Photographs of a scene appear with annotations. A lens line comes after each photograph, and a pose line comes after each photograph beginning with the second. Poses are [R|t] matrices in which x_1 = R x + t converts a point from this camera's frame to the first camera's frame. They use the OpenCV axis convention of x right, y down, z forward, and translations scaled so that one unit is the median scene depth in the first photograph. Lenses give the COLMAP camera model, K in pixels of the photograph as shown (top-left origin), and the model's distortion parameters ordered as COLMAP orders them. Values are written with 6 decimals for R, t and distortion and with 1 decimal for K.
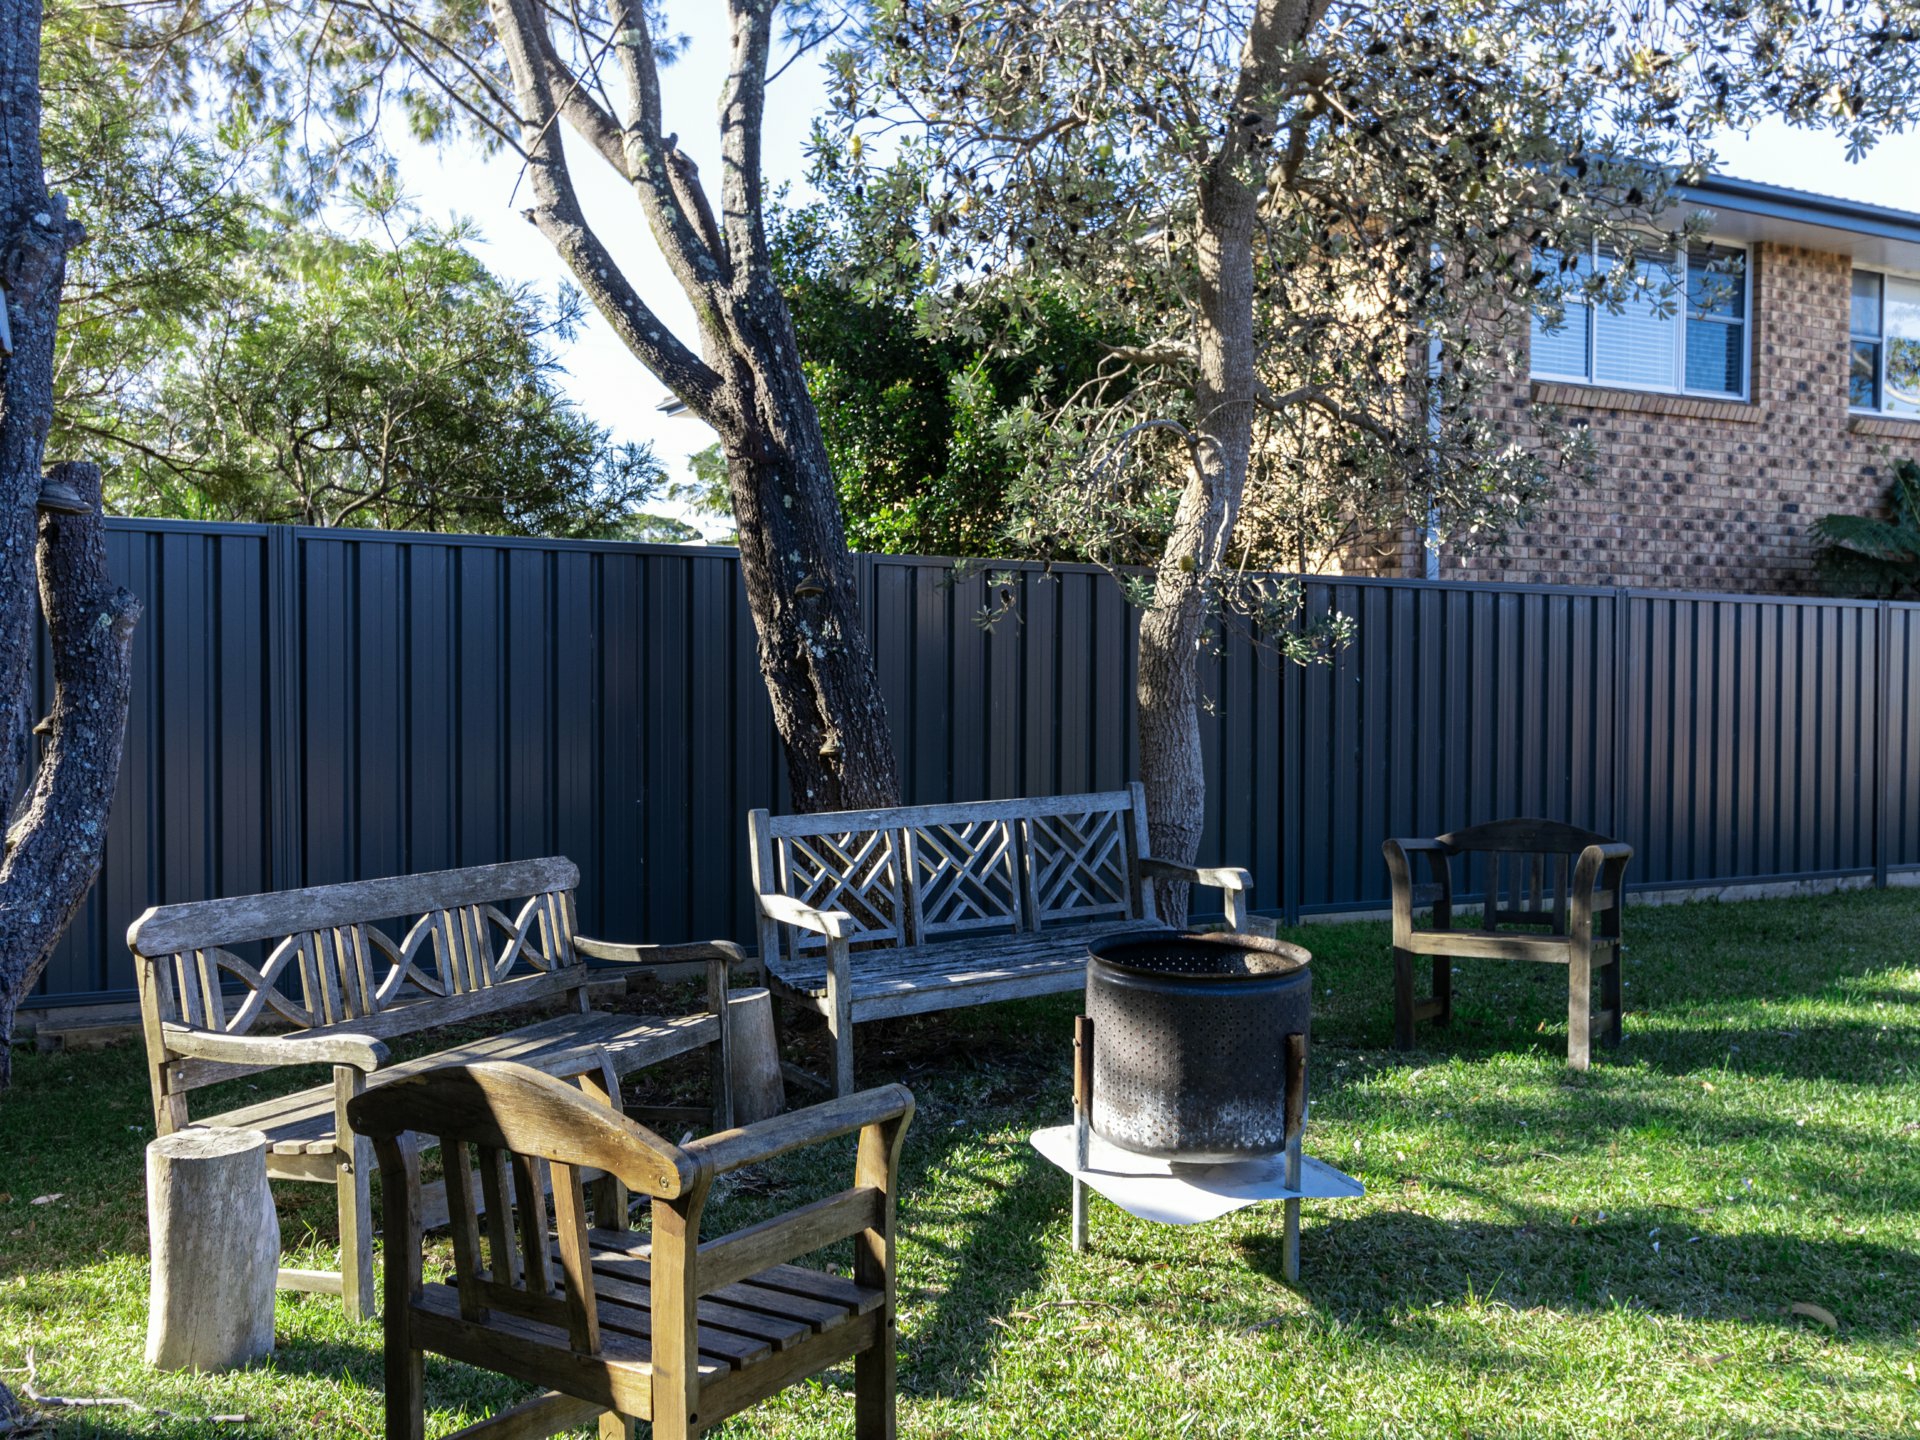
lens RADIAL K [[1593.1, 0, 965.0], [0, 1593.1, 717.3], [0, 0, 1]] dist [-0.013625, 0.003653]
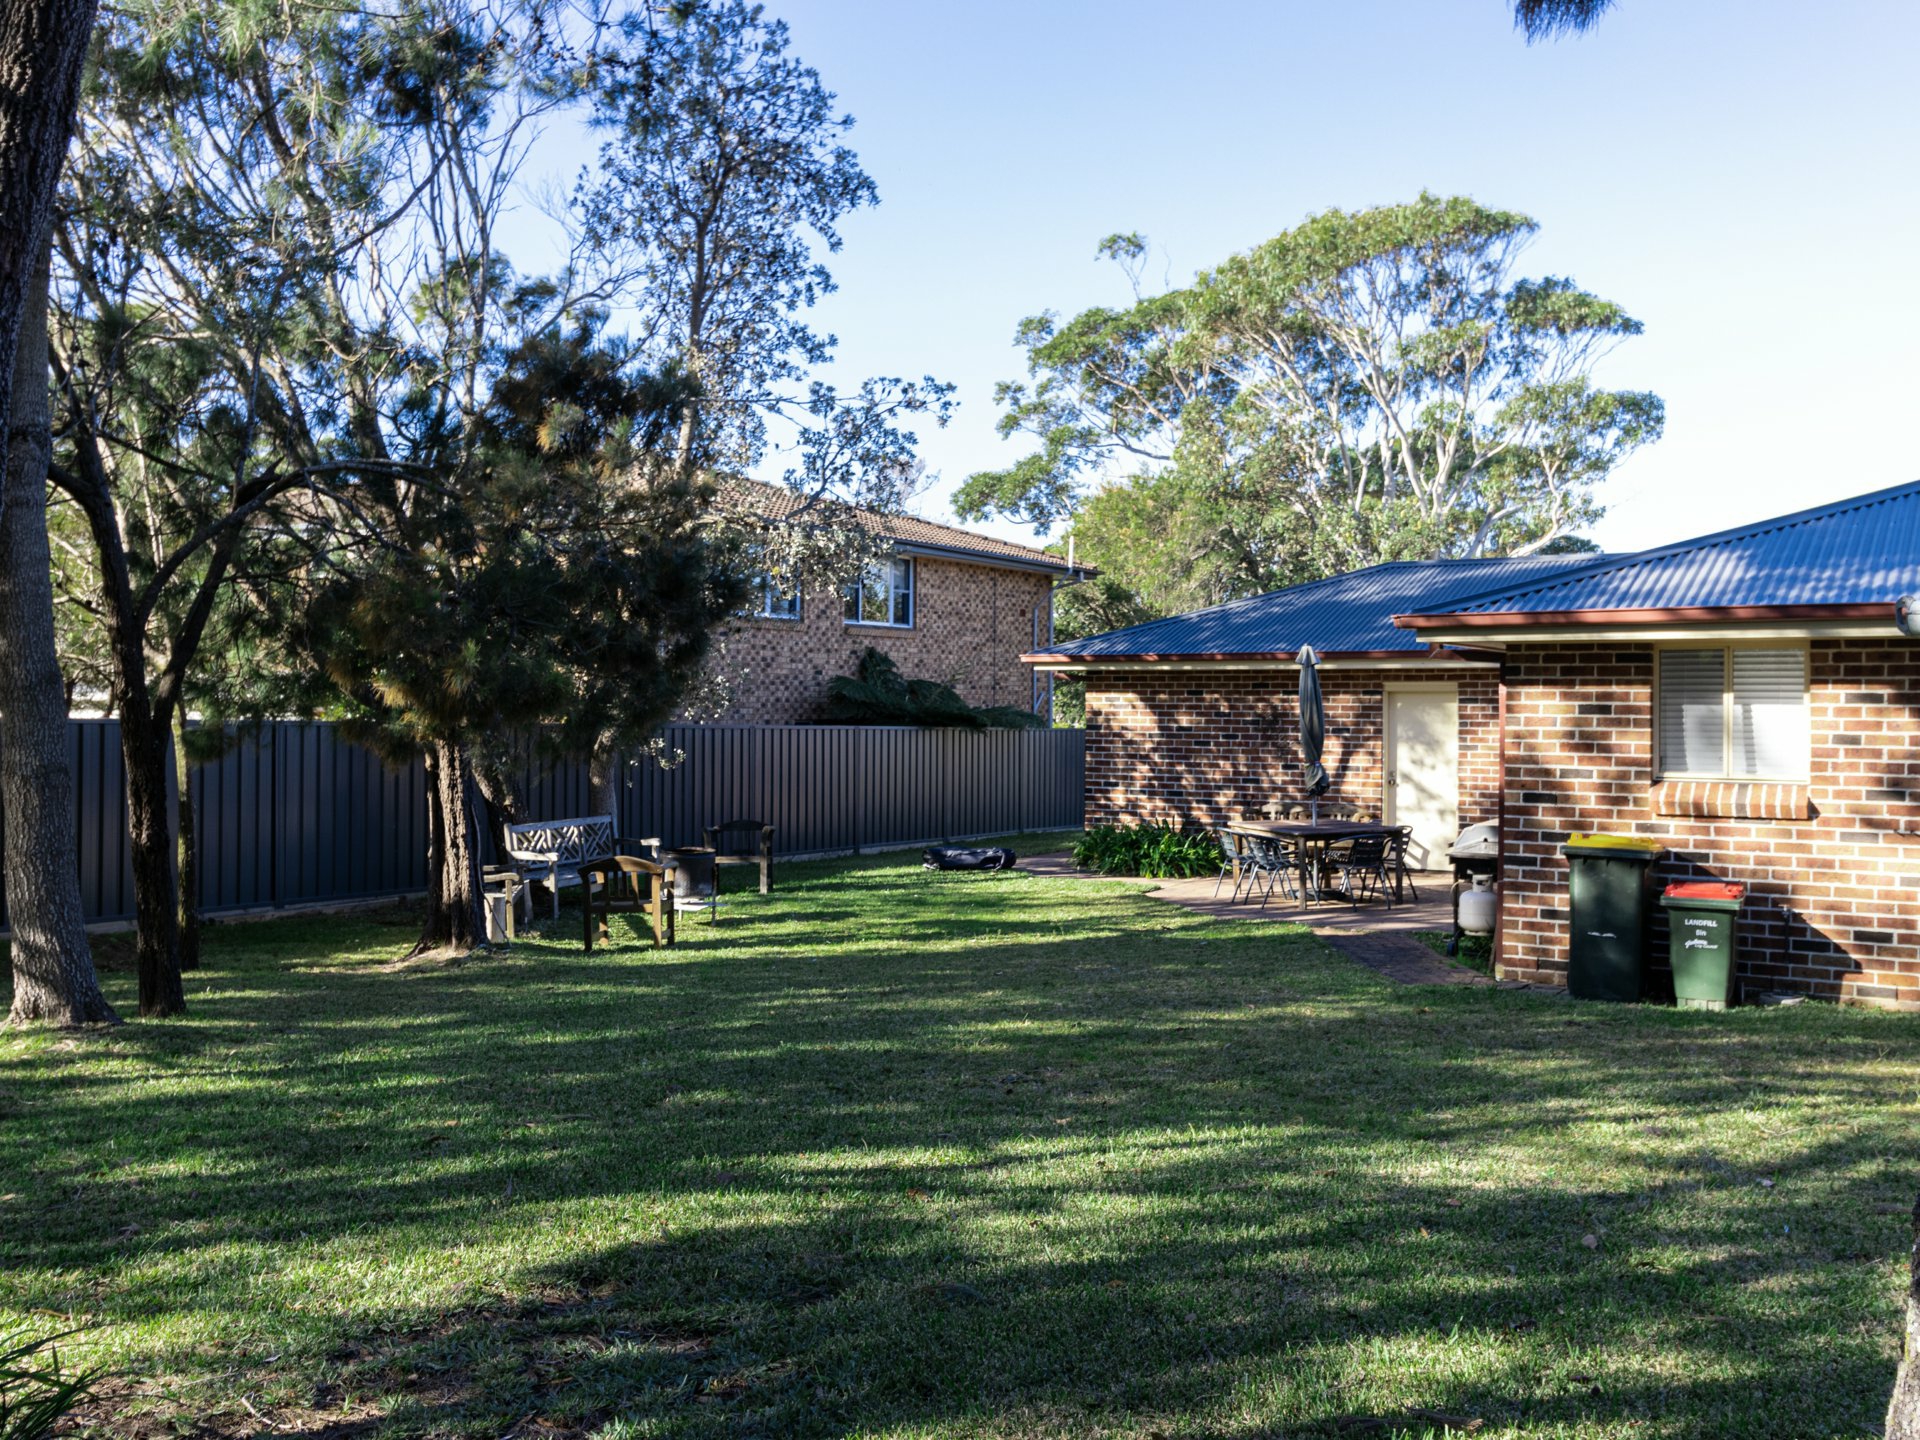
lens RADIAL K [[1593.1, 0, 961.4], [0, 1593.1, 723.1], [0, 0, 1]] dist [-0.013625, 0.003653]
pose [[0.842748, -0.000596, 0.538307, -0.462659], [0.016045, 0.999583, -0.024012, -0.020341], [-0.538068, 0.028873, 0.842407, -0.889479]]
